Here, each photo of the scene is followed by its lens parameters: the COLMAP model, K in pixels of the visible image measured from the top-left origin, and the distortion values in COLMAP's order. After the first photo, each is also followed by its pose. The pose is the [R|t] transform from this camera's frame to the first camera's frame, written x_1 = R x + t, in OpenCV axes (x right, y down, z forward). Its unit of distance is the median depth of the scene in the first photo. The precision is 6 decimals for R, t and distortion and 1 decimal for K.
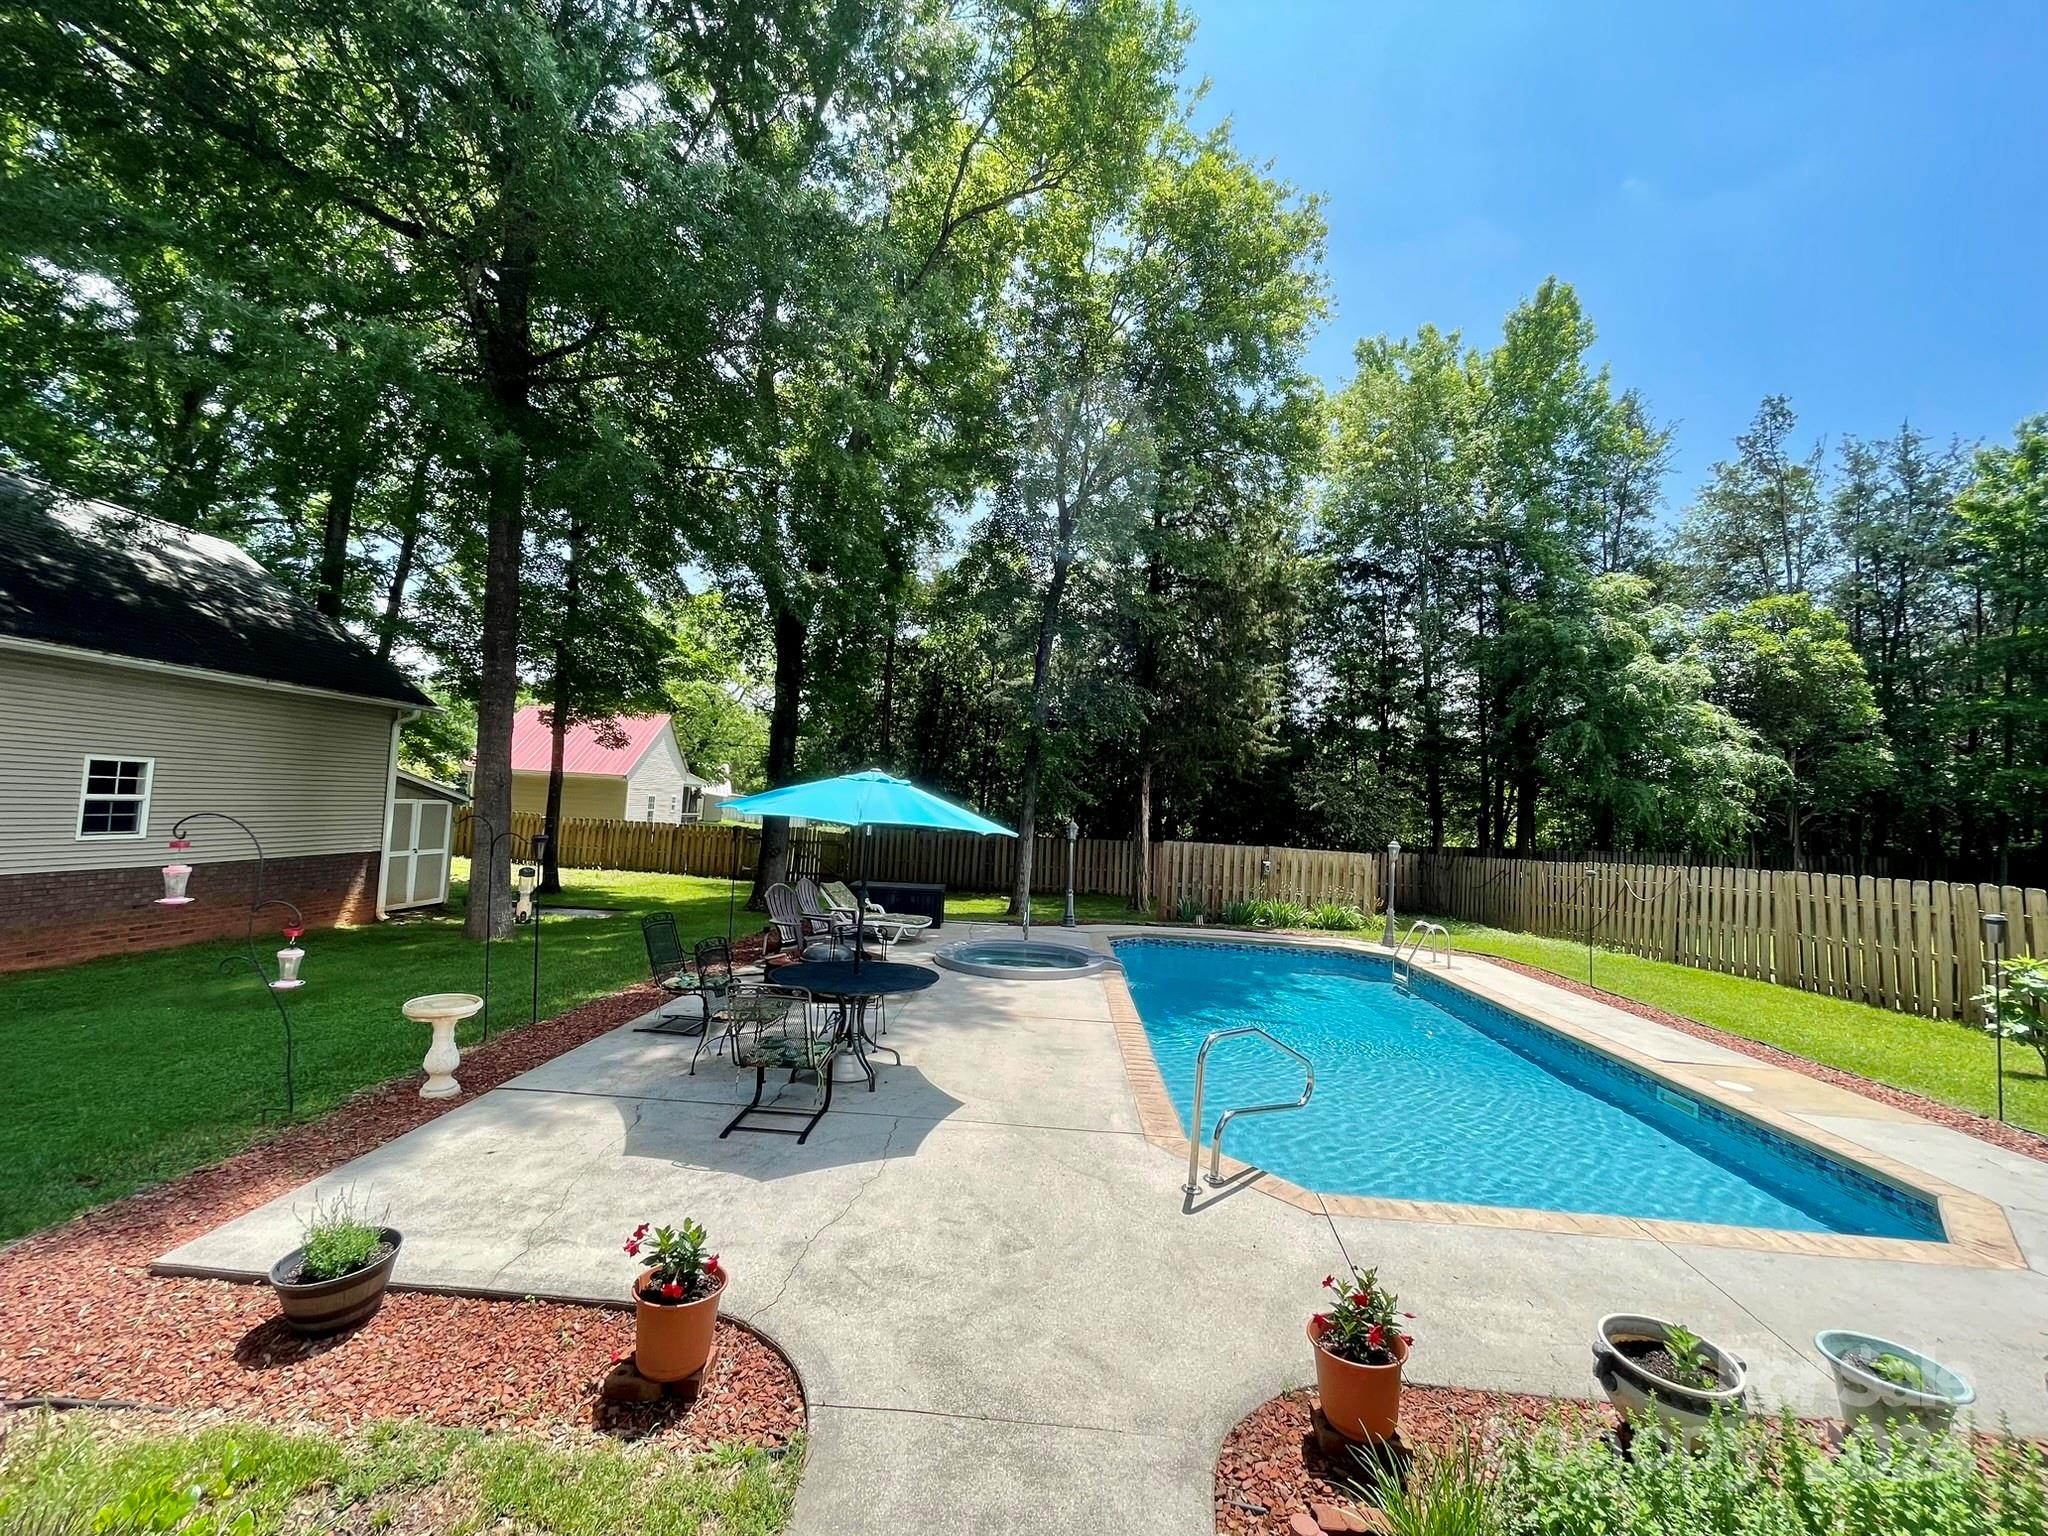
lens RADIAL K [[819.4, 0, 1026.2], [0, 819.4, 771.0], [0, 0, 1]] dist [0.000729, 0.001089]
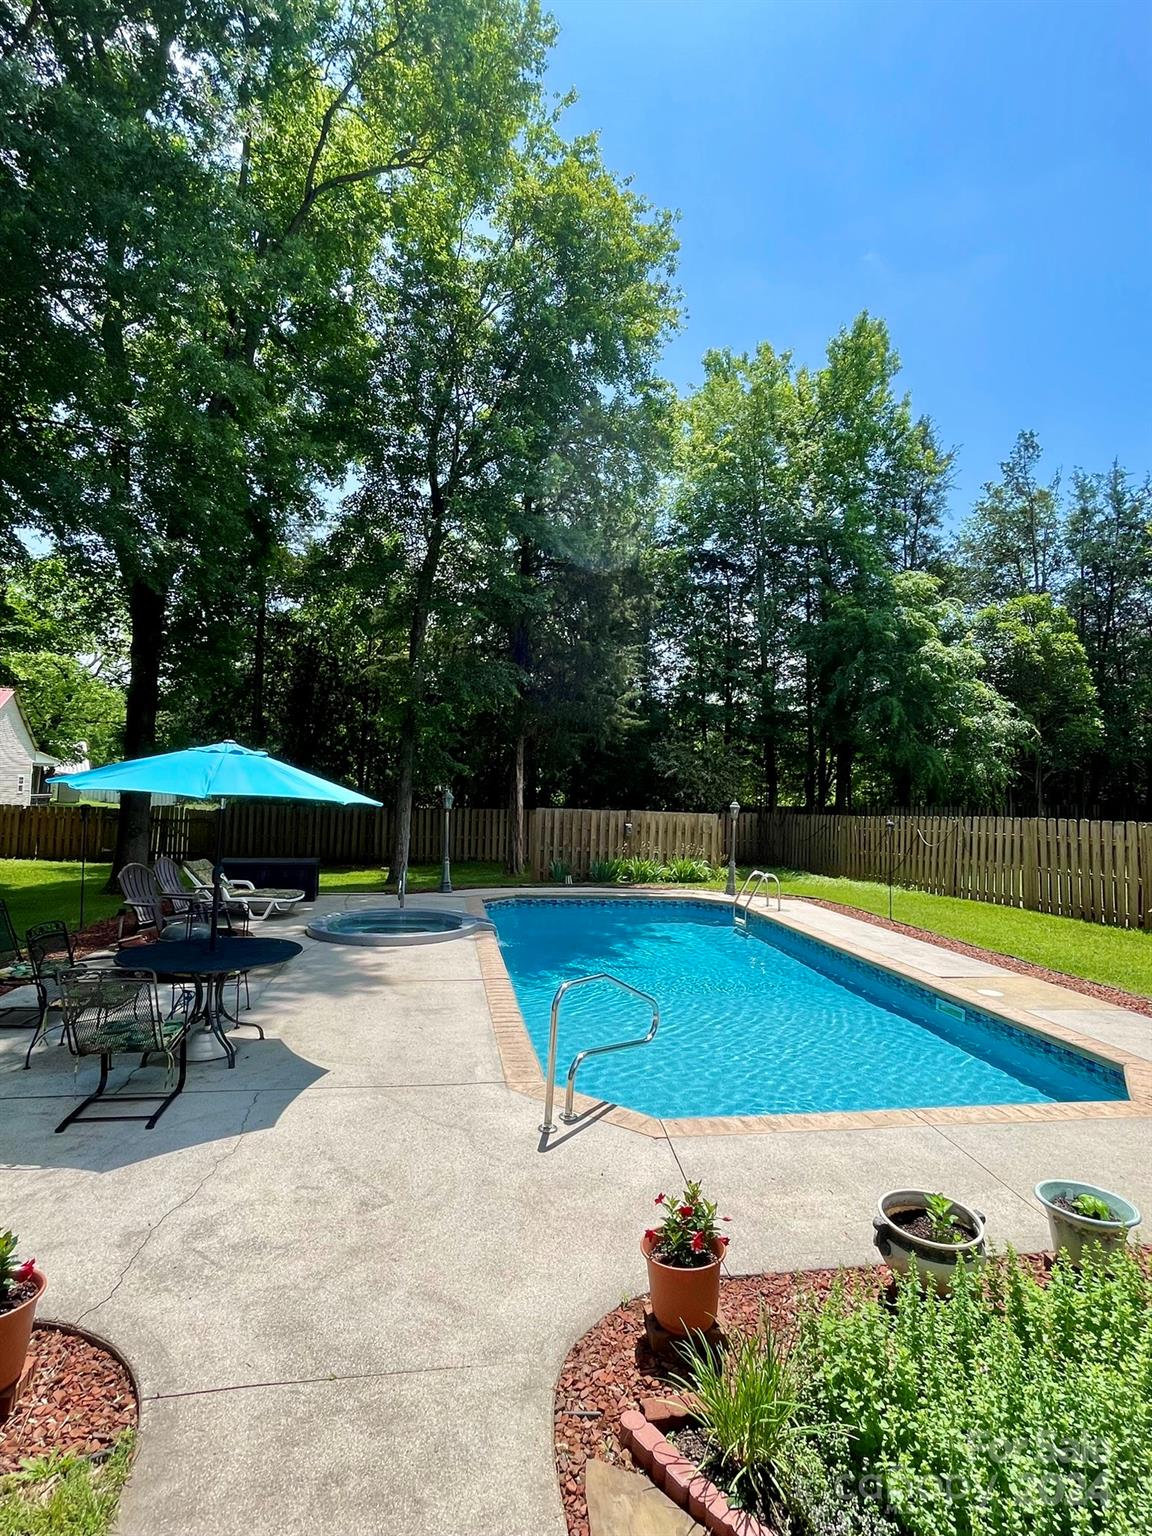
lens RADIAL K [[773.1, 0, 580.2], [0, 773.1, 767.1], [0, 0, 1]] dist [0.002483, 0.002281]
pose [[0.976732, -0.017375, 0.213756, 0.009869], [0.011237, 0.999490, 0.029896, 0.002244], [-0.214167, -0.026799, 0.976429, 0.004228]]
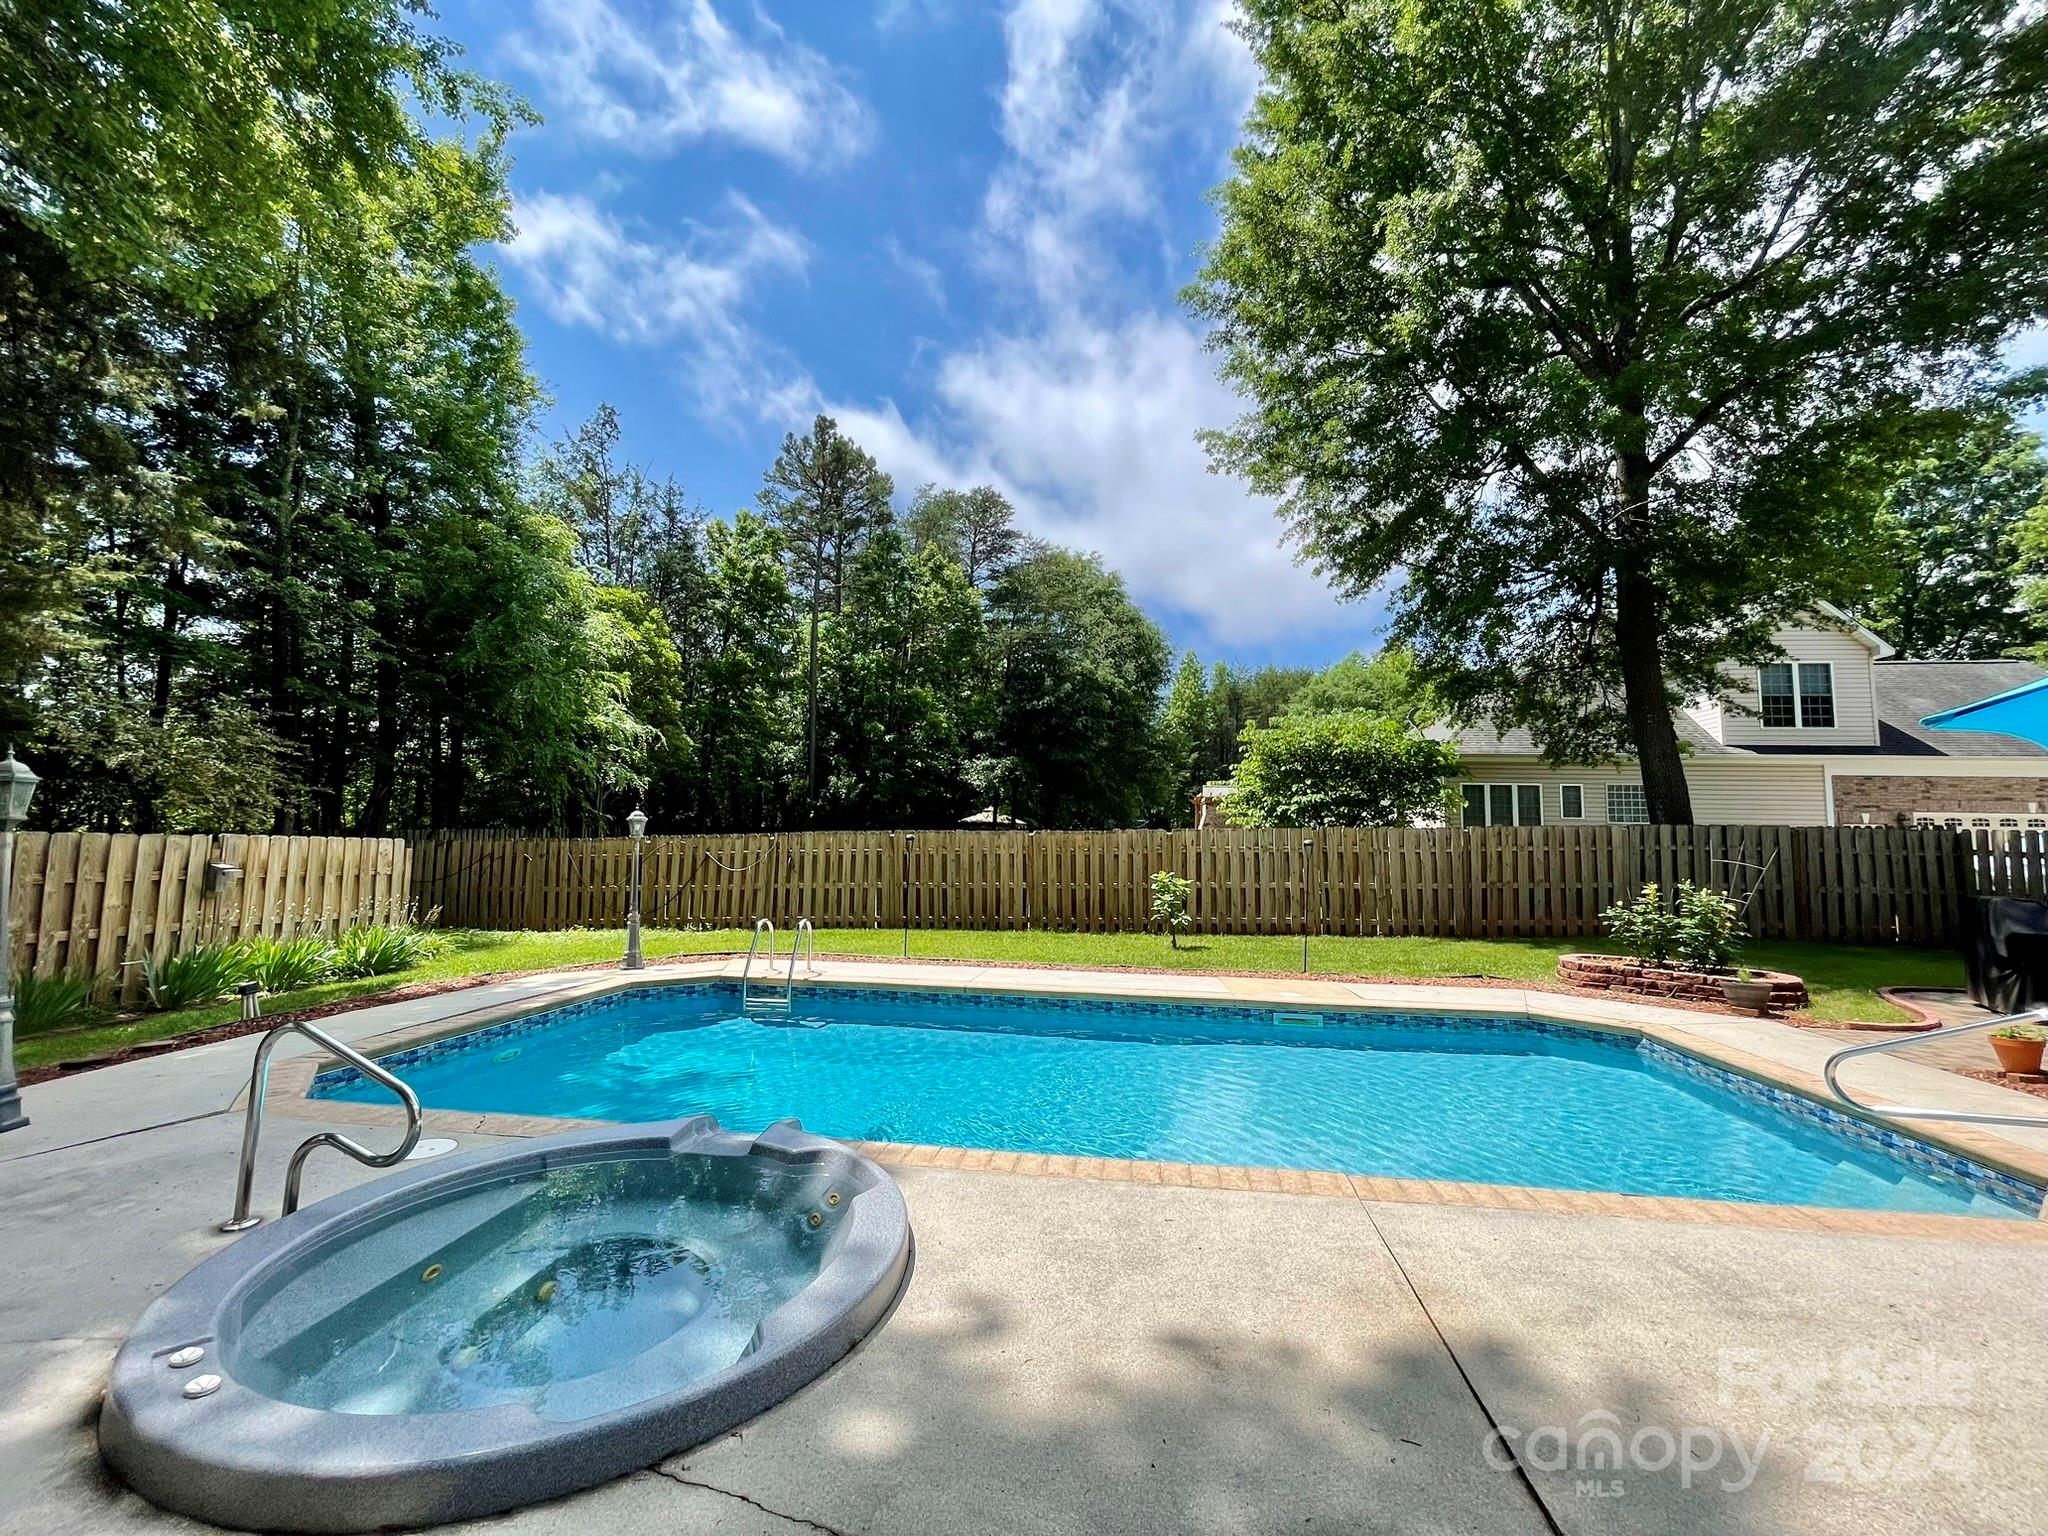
lens RADIAL K [[823.8, 0, 1019.3], [0, 823.8, 767.3], [0, 0, 1]] dist [-0.000268, -0.004987]
pose [[0.109309, 0.035219, 0.993384, -0.147764], [-0.056052, 0.998000, -0.029215, 0.037417], [-0.992426, -0.052488, 0.111065, 0.463817]]
